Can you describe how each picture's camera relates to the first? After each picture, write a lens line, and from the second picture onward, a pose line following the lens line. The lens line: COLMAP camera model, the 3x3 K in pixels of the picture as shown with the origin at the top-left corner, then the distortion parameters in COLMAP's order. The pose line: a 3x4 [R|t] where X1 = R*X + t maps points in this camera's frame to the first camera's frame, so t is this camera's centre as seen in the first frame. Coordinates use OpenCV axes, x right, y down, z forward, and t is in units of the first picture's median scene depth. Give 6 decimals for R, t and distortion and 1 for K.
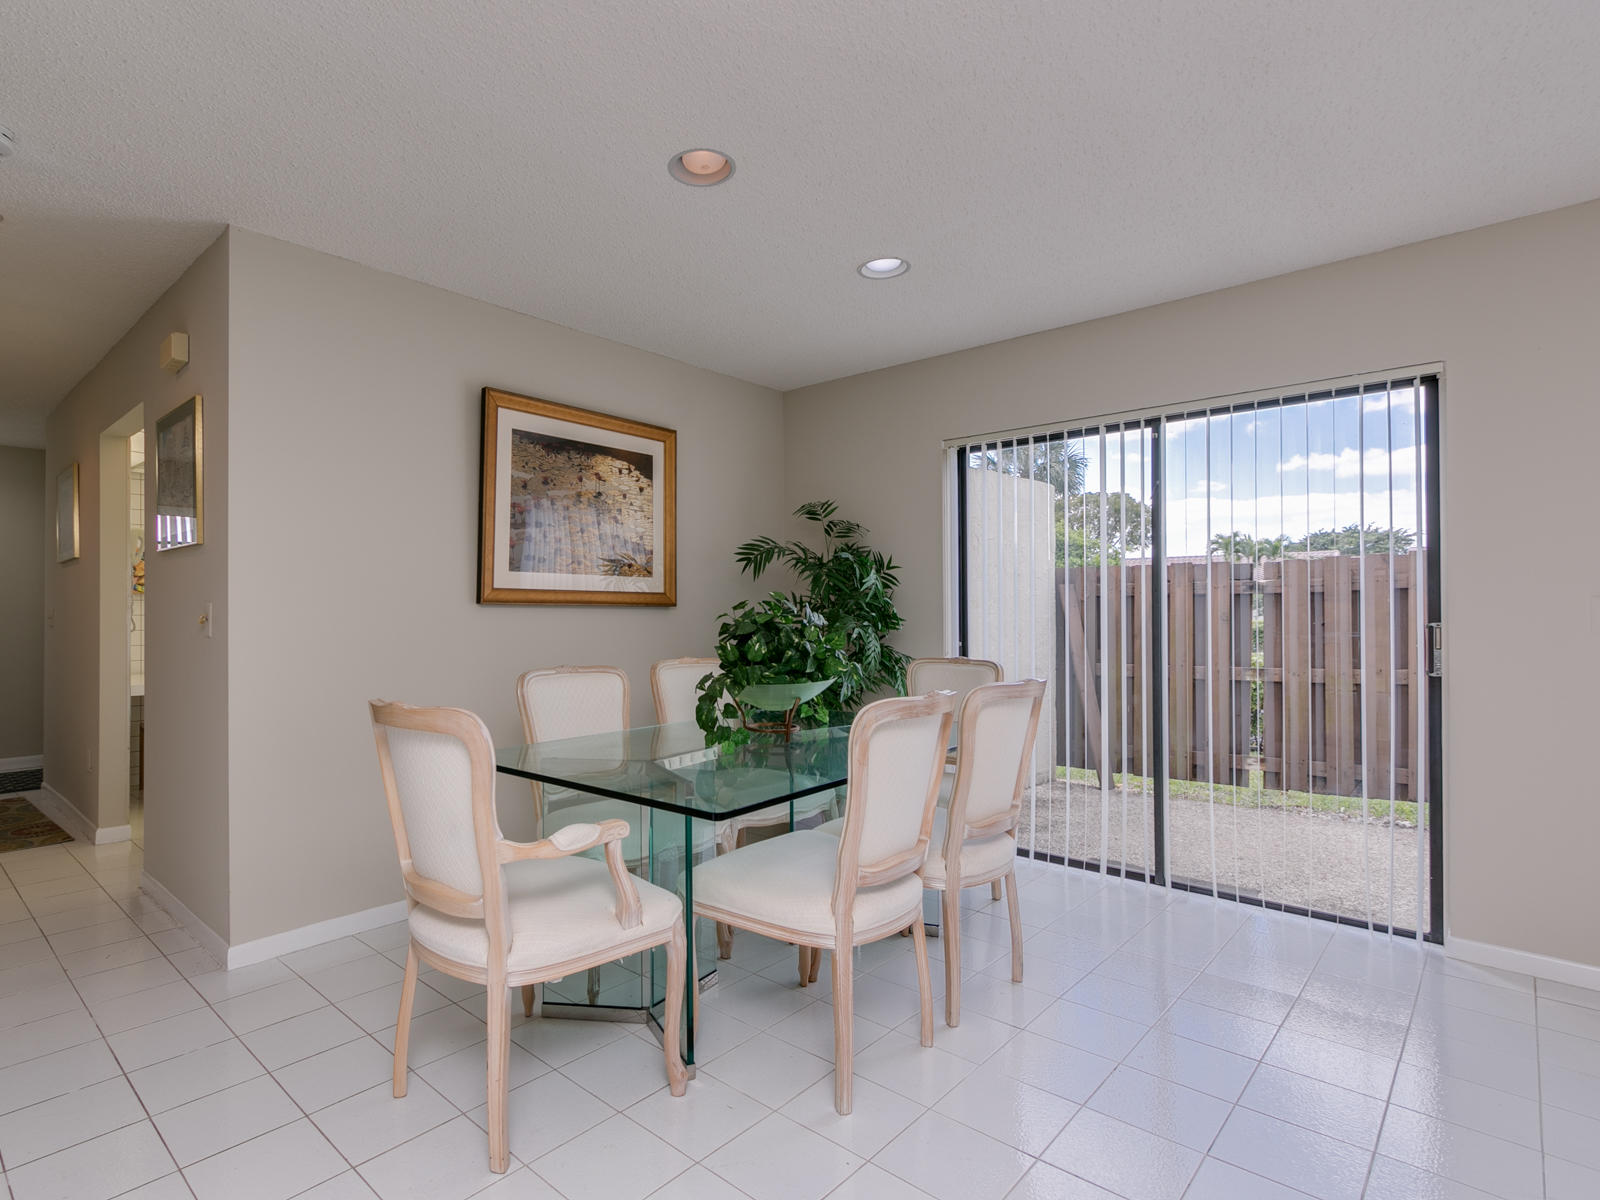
lens RADIAL K [[811.4, 0, 657.3], [0, 811.4, 588.8], [0, 0, 1]] dist [0.009644, -0.004249]
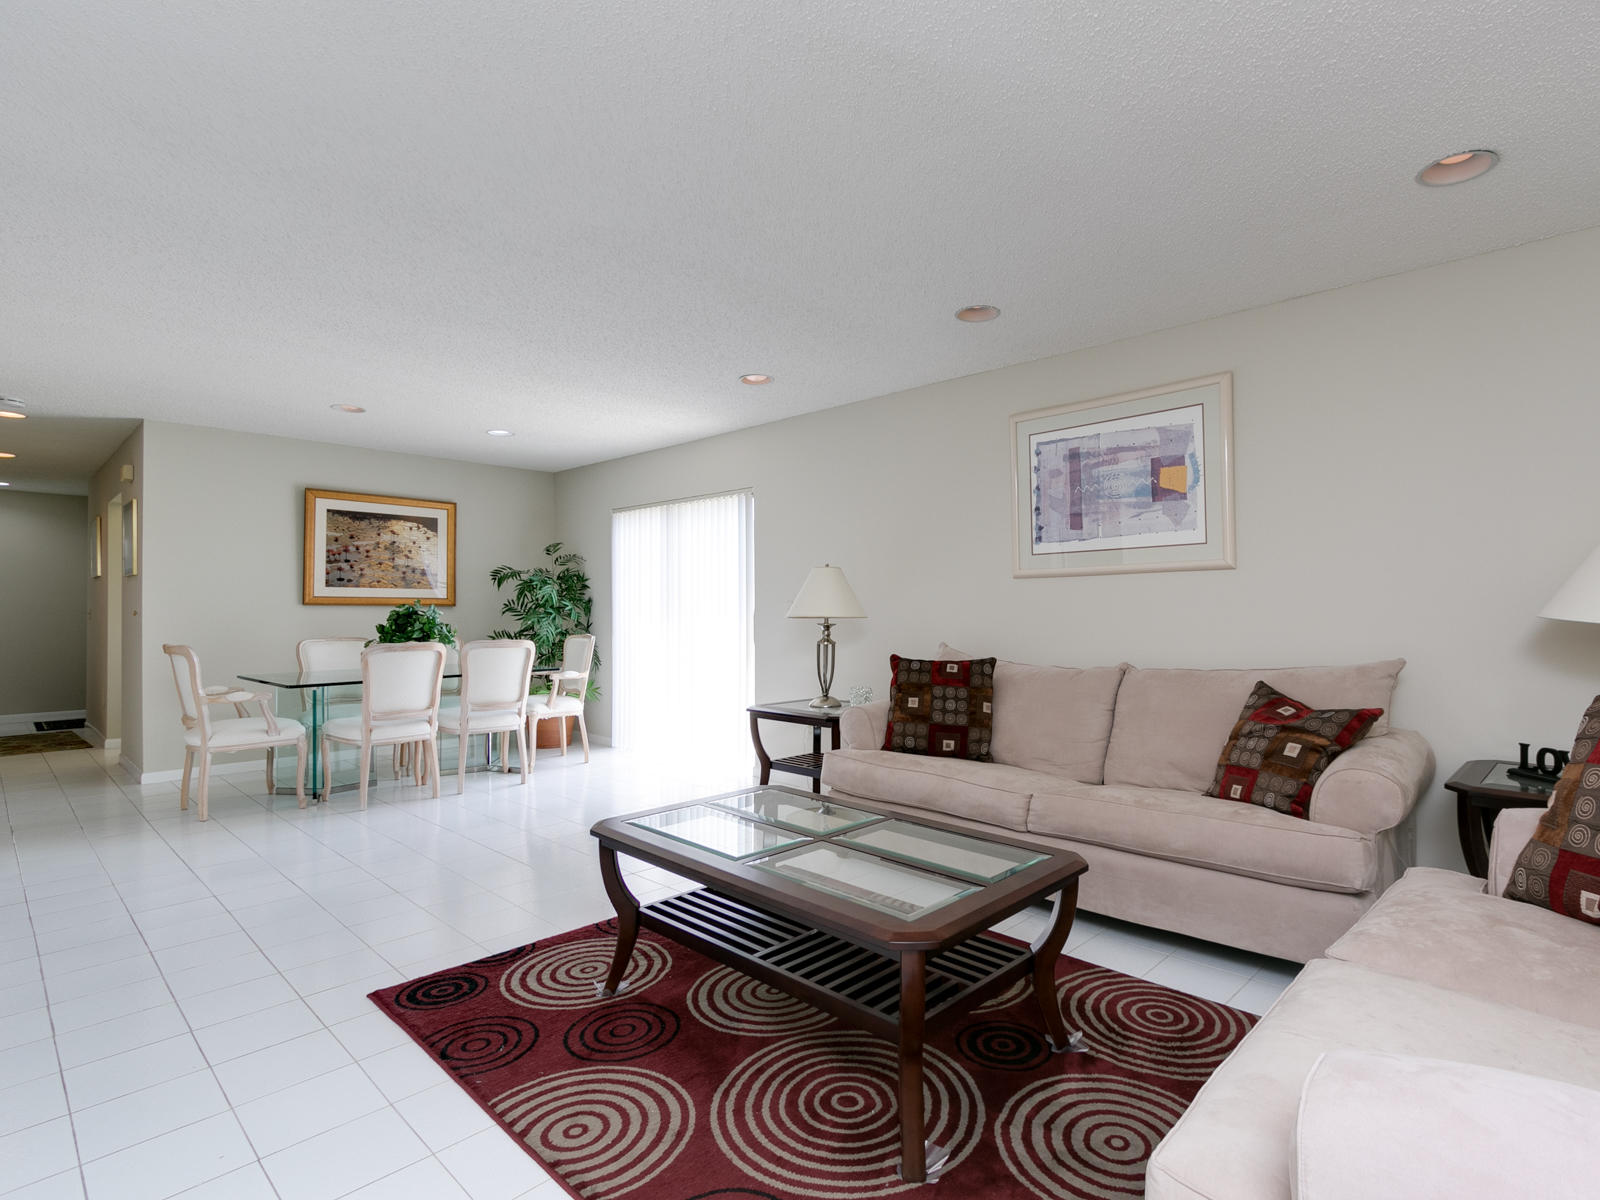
lens RADIAL K [[811.4, 0, 809.3], [0, 811.4, 594.8], [0, 0, 1]] dist [0.009644, -0.004249]
pose [[0.999560, -0.000289, 0.029668, 0.778256], [0.000152, 0.999989, 0.004621, -0.011750], [-0.029669, -0.004614, 0.999549, -0.785413]]
